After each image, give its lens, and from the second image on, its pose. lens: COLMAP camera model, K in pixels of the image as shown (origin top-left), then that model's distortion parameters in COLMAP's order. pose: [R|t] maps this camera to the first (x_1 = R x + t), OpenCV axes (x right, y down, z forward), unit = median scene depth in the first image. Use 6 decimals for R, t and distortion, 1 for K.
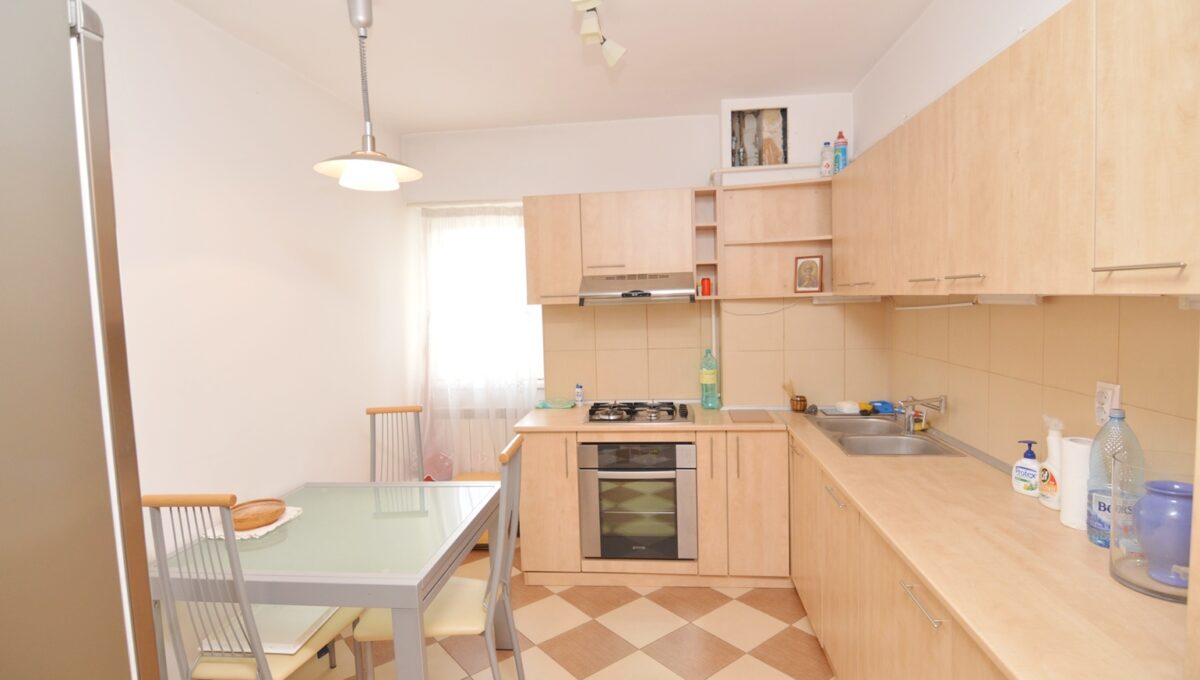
lens RADIAL K [[589.9, 0, 596.1], [0, 589.9, 340.5], [0, 0, 1]] dist [0.001491, -0.015966]
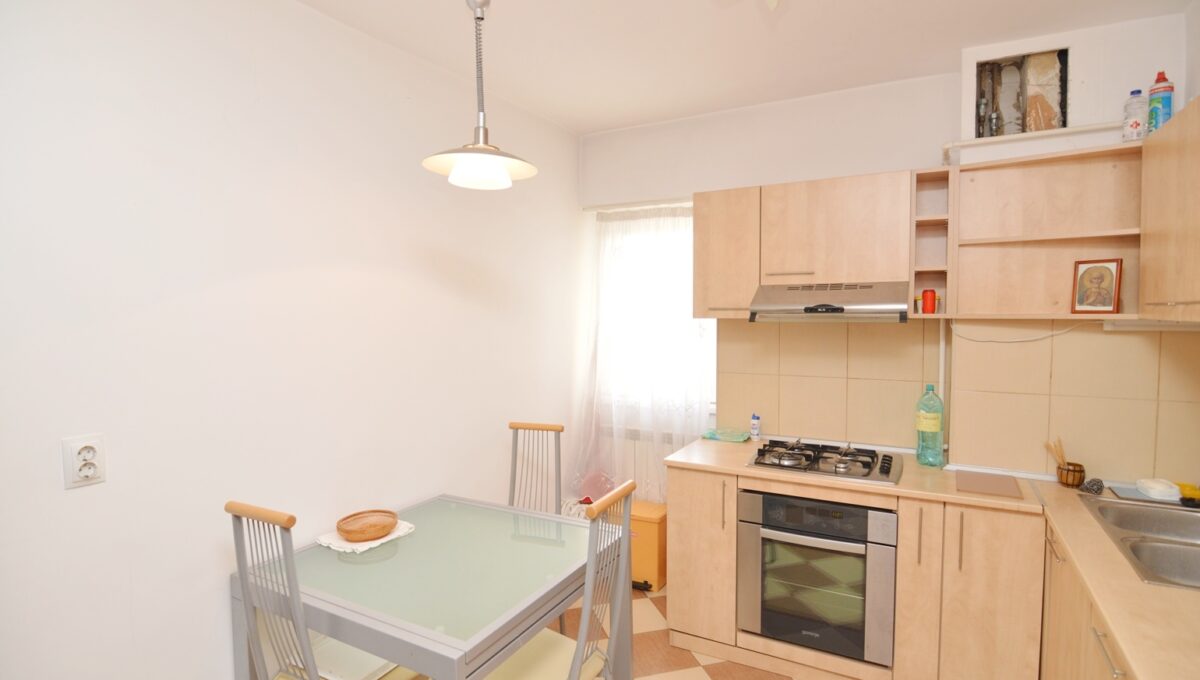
lens RADIAL K [[589.9, 0, 596.1], [0, 589.9, 340.5], [0, 0, 1]] dist [0.001491, -0.015966]
pose [[0.923200, 0.045032, -0.381672, 0.086853], [-0.050599, 0.998709, -0.004556, -0.017613], [0.380974, 0.023518, 0.924286, 0.156956]]
